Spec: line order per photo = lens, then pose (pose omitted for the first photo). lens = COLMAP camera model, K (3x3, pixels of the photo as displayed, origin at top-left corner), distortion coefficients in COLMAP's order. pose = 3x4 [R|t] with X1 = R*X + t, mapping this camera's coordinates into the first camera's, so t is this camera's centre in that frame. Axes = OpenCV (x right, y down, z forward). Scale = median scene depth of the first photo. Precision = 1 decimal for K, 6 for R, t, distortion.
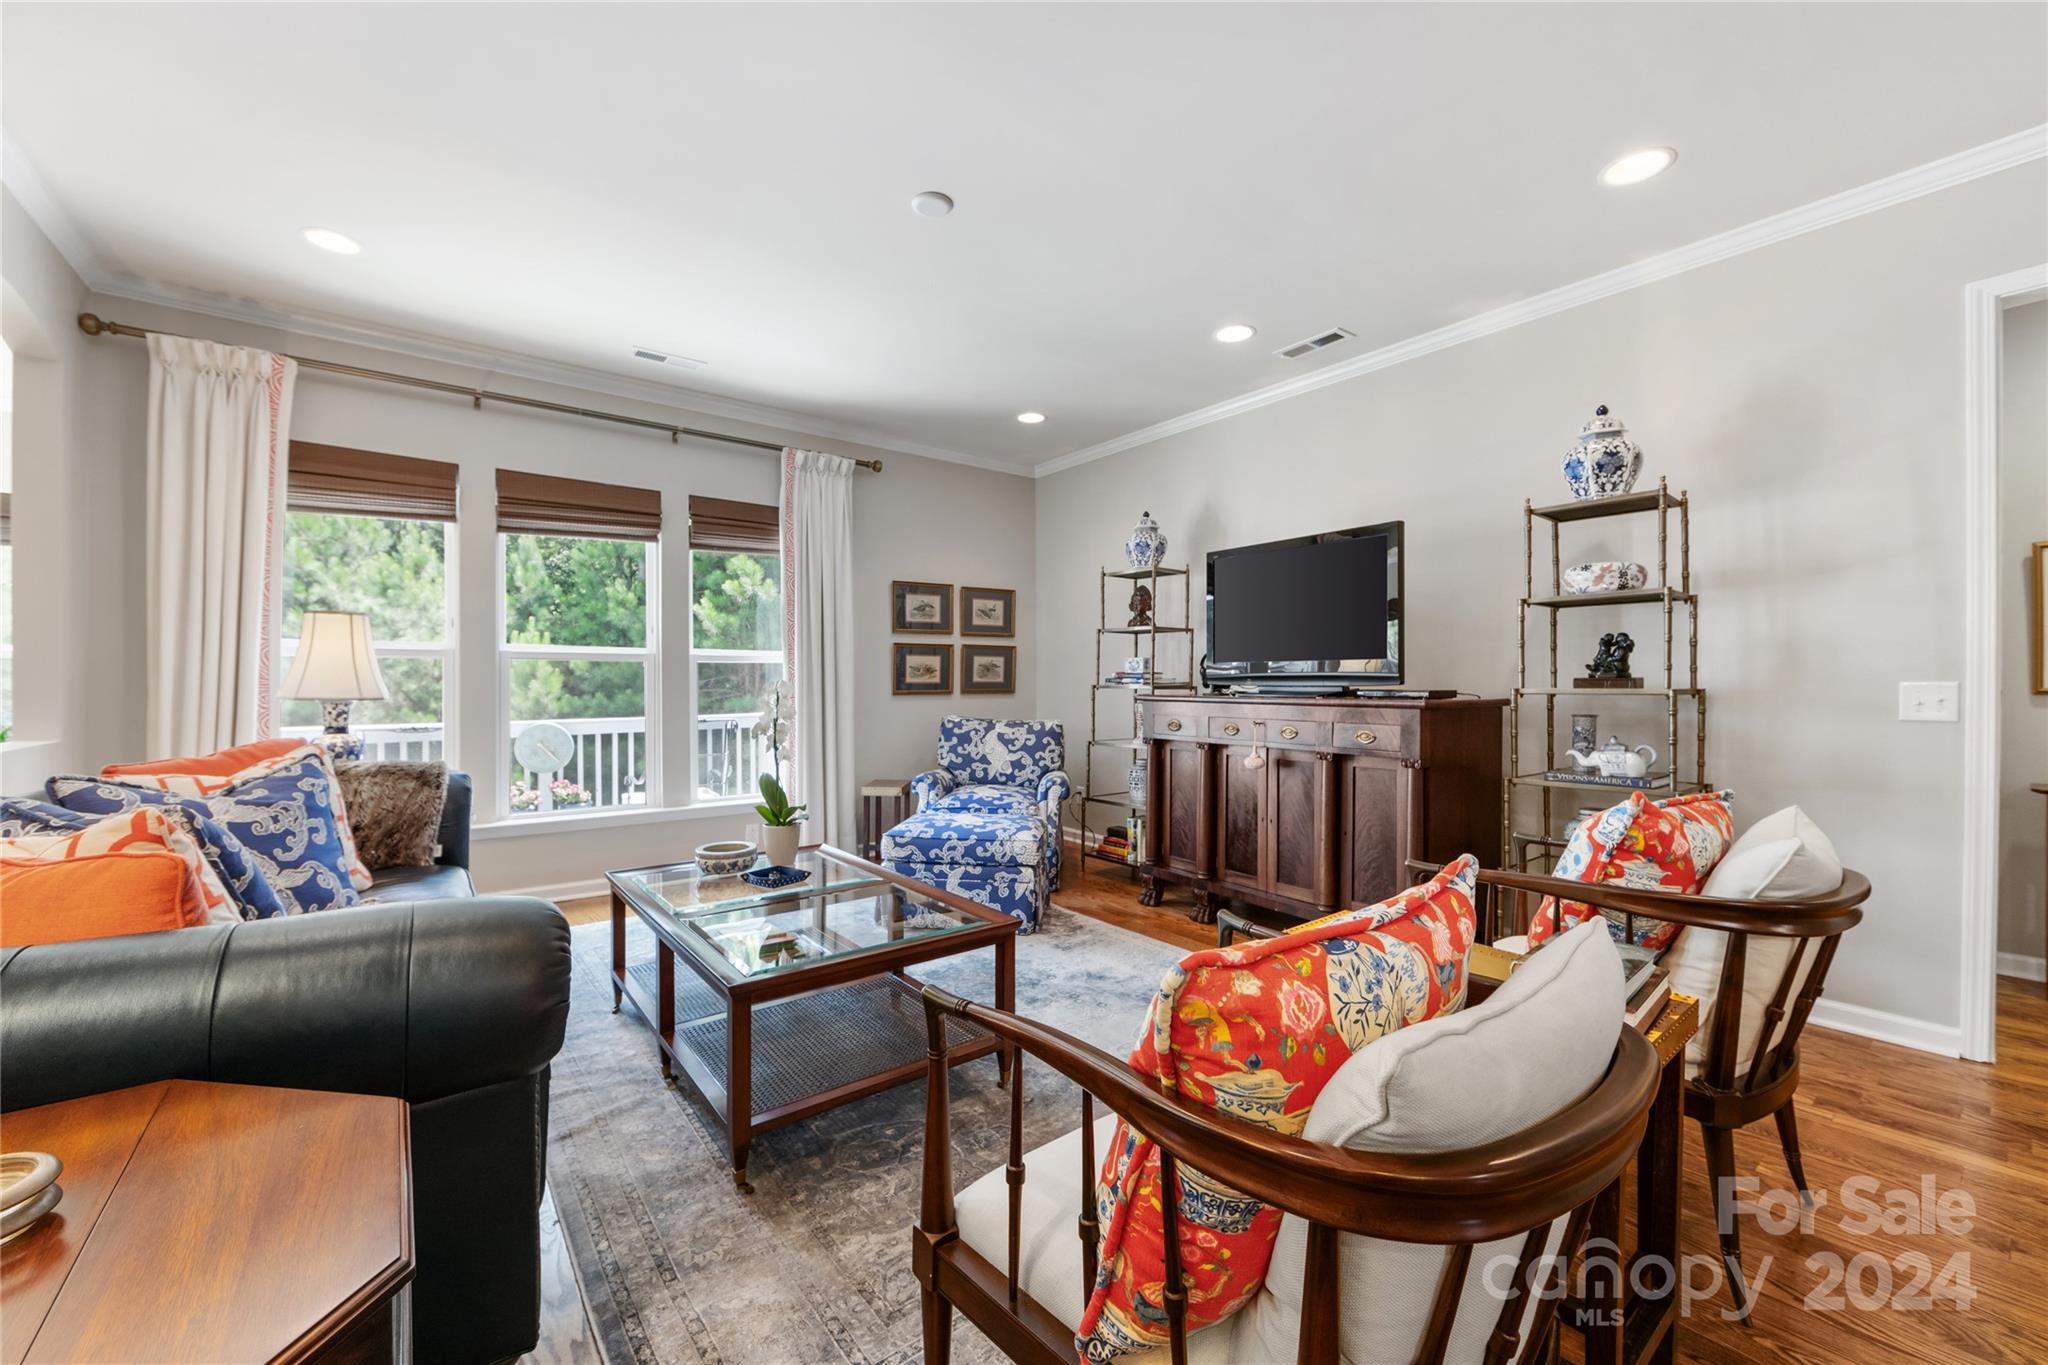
lens RADIAL K [[803.0, 0, 1021.9], [0, 803.0, 686.0], [0, 0, 1]] dist [-0.003378, -0.000513]
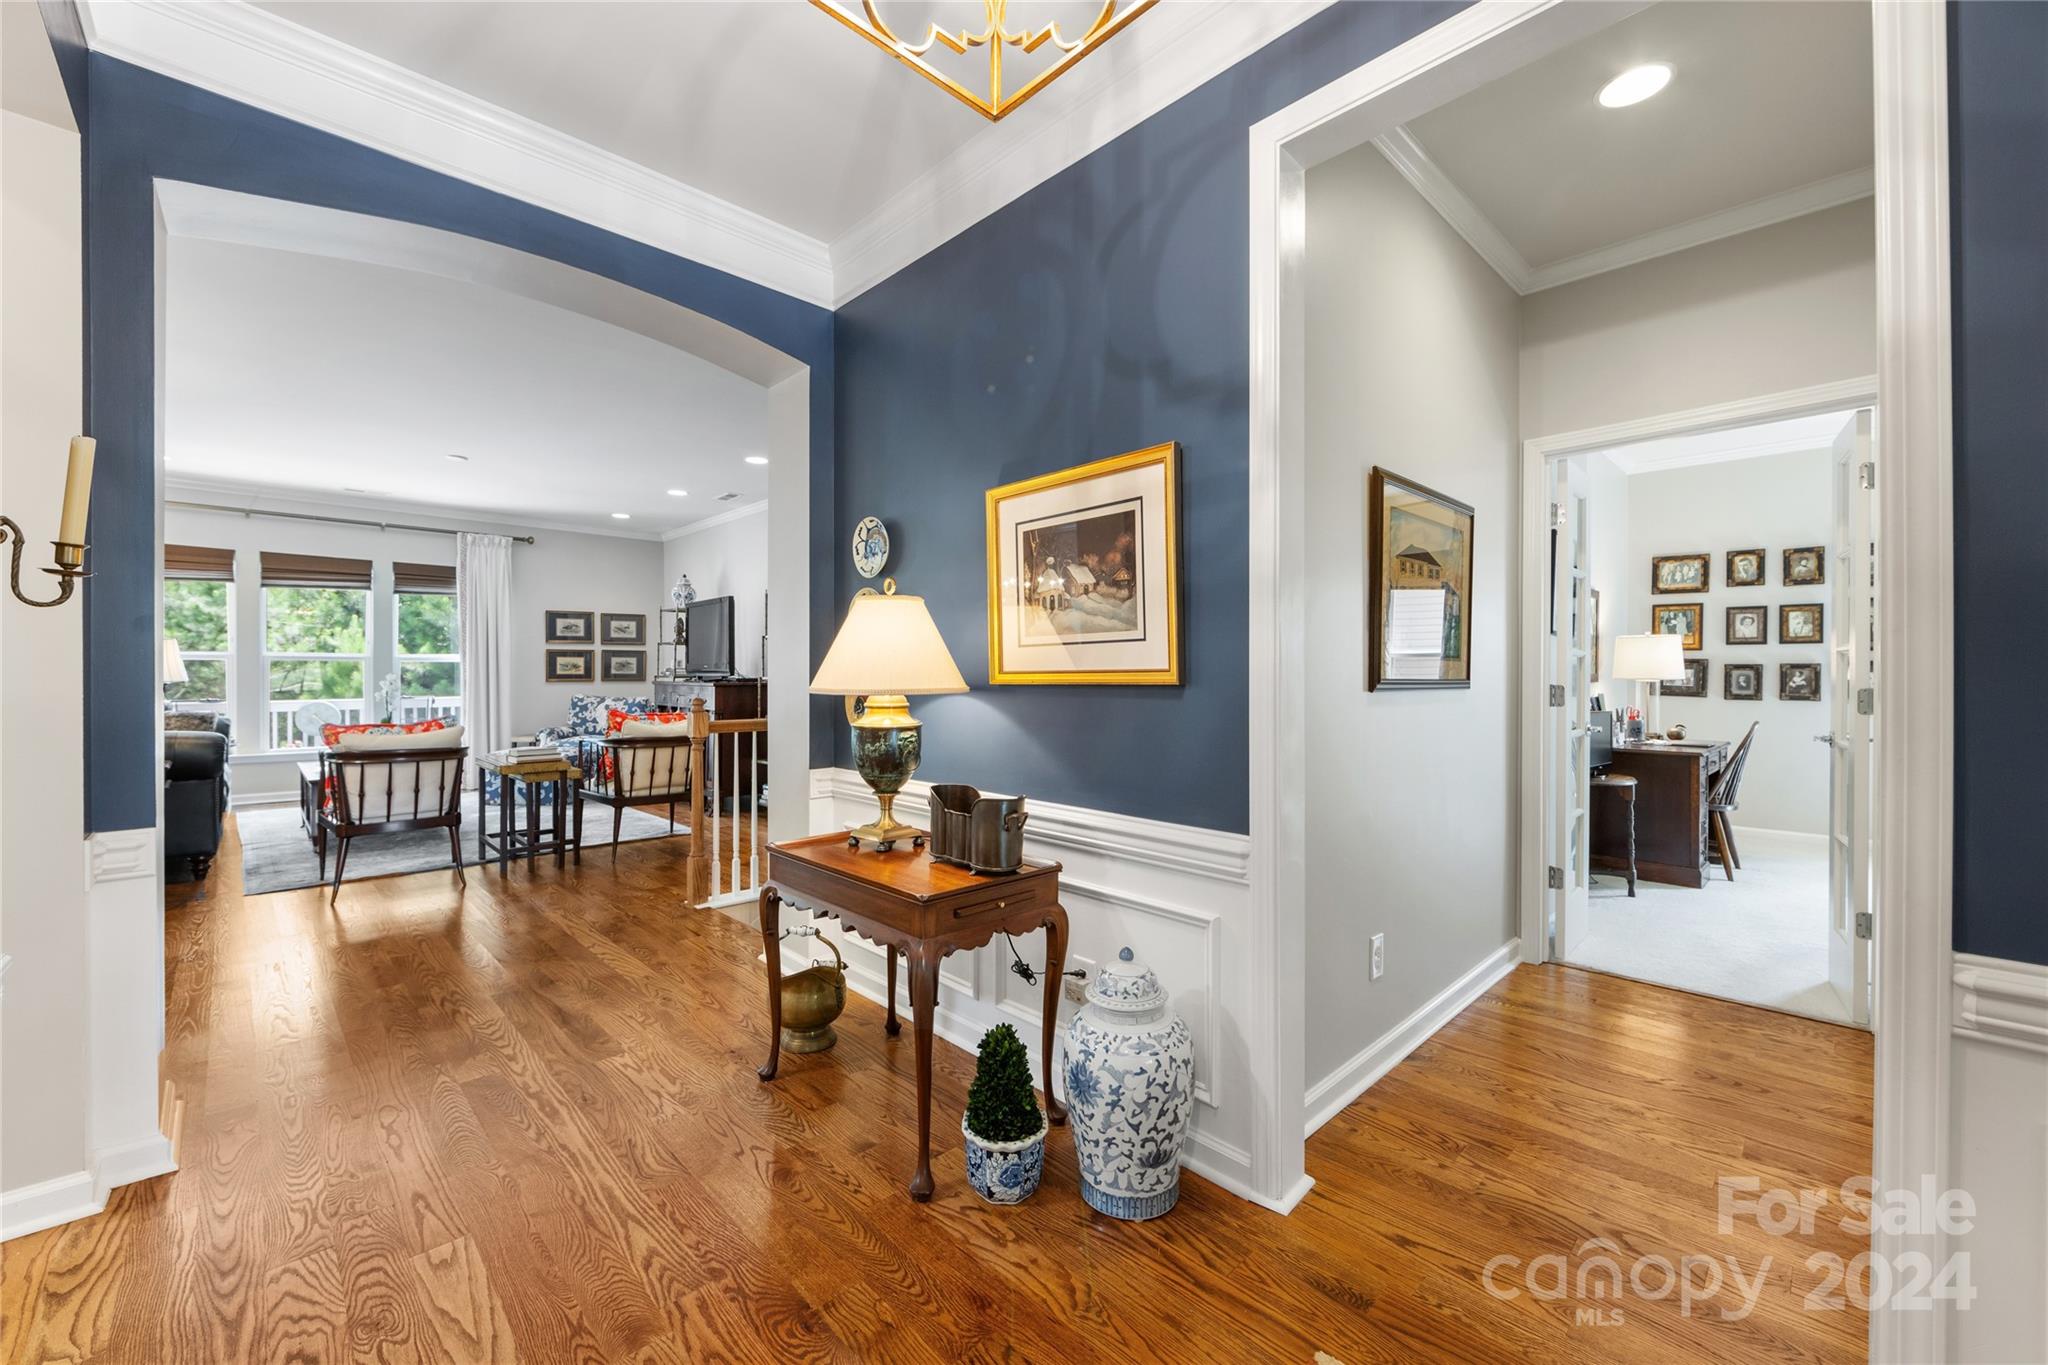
lens RADIAL K [[803.0, 0, 1021.9], [0, 803.0, 686.0], [0, 0, 1]] dist [-0.003378, -0.000513]
pose [[0.993466, -0.001044, 0.114121, 0.674644], [0.000020, 0.999960, 0.008970, 0.005787], [-0.114126, -0.008910, 0.993426, -0.784977]]
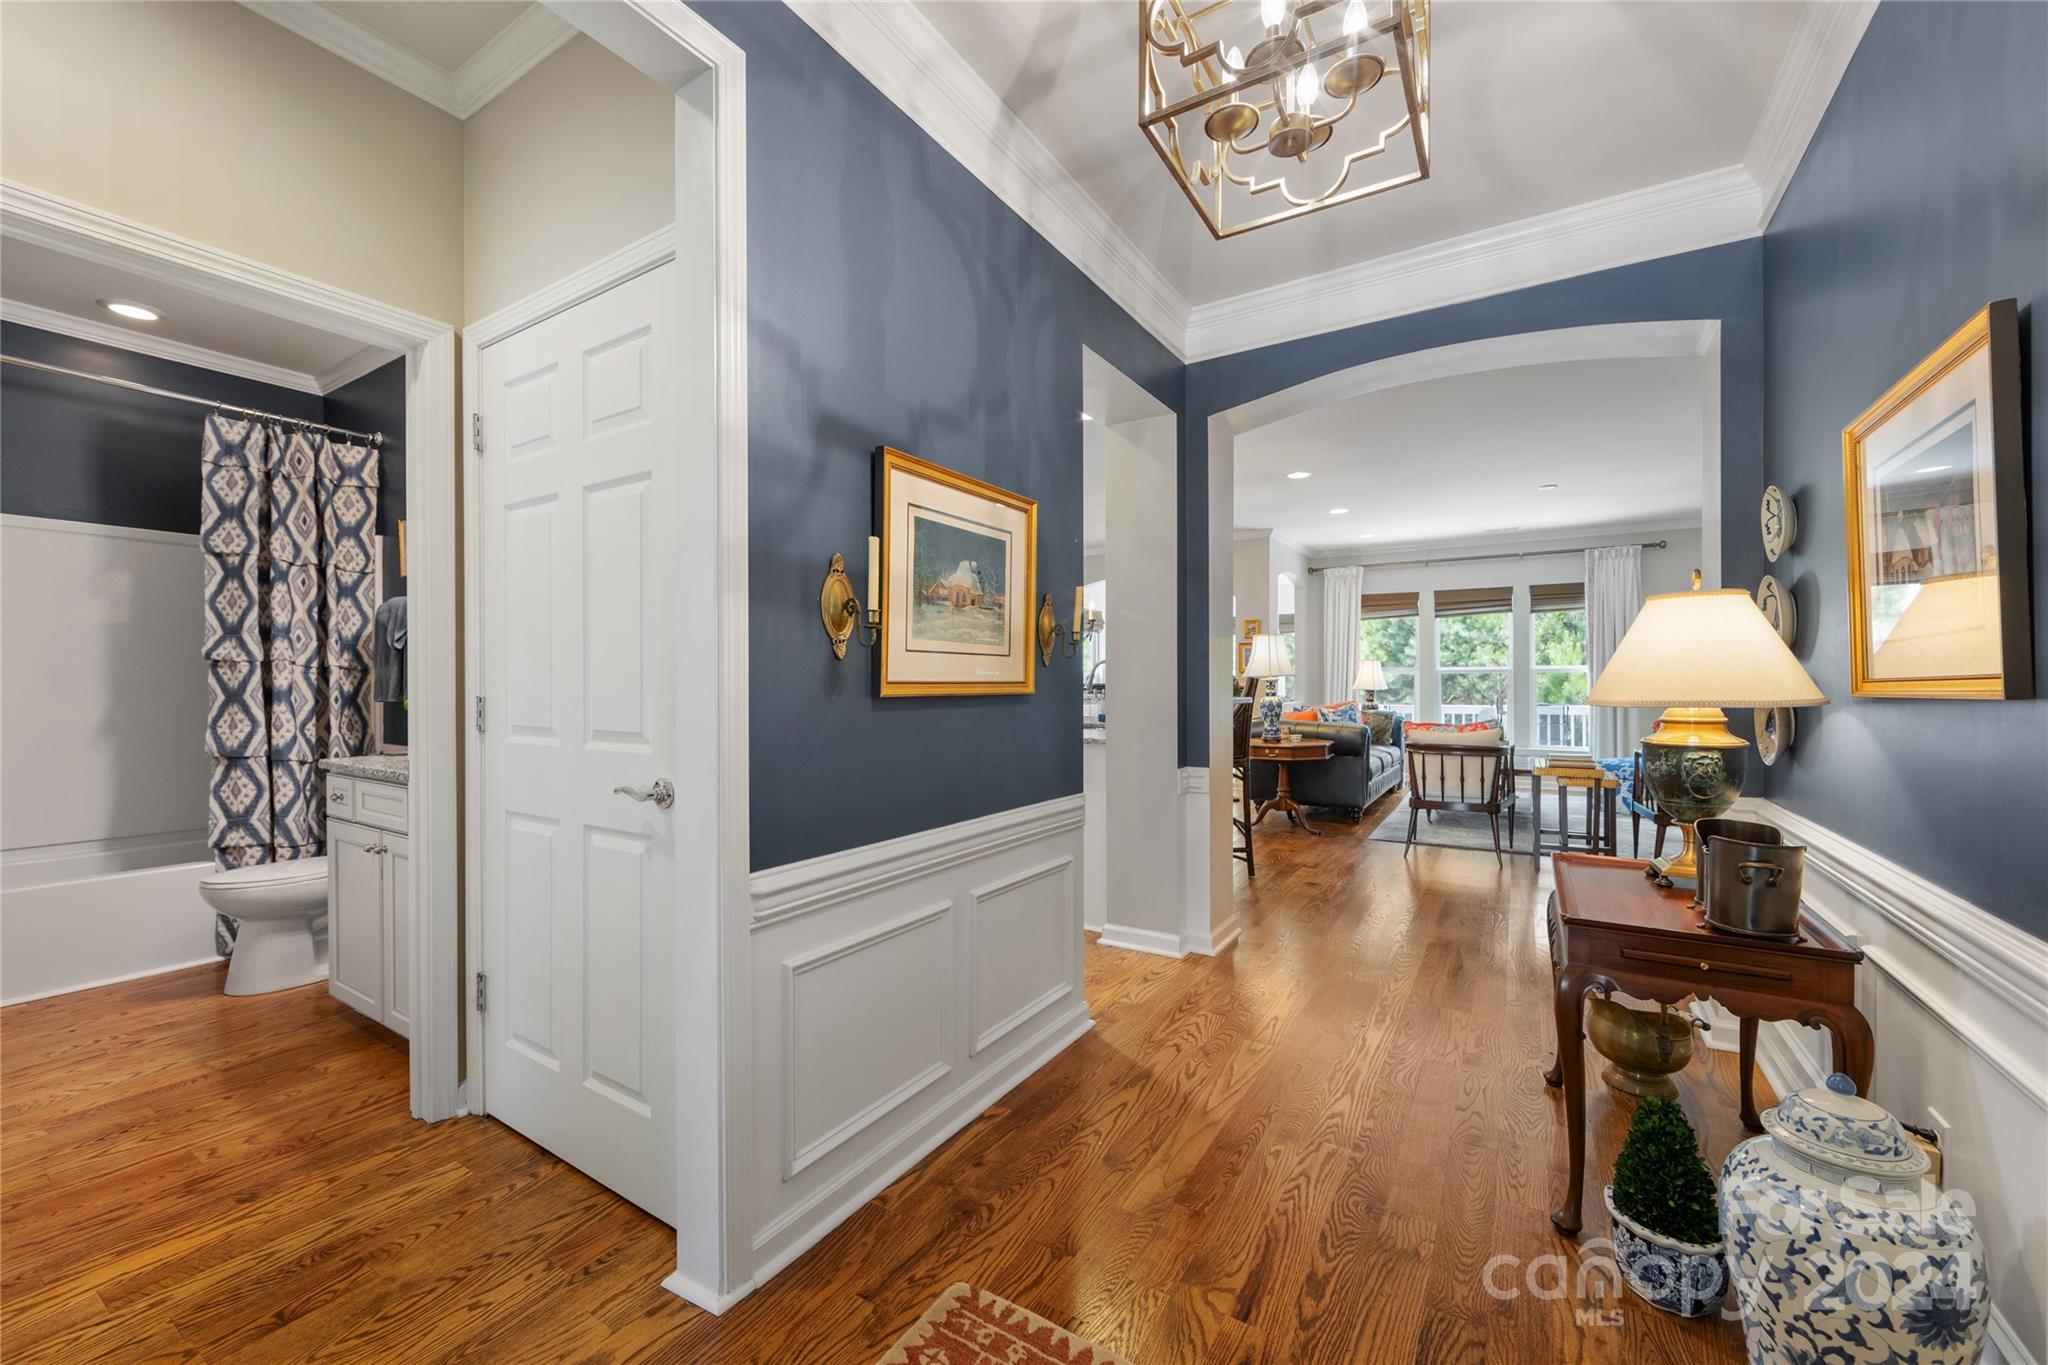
lens RADIAL K [[804.8, 0, 1029.7], [0, 804.8, 702.9], [0, 0, 1]] dist [-0.001140, -0.000049]
pose [[0.352031, 0.019527, -0.935785, 0.927250], [-0.002845, 0.999800, 0.019793, 0.006216], [0.935984, -0.004305, 0.352016, -0.756592]]
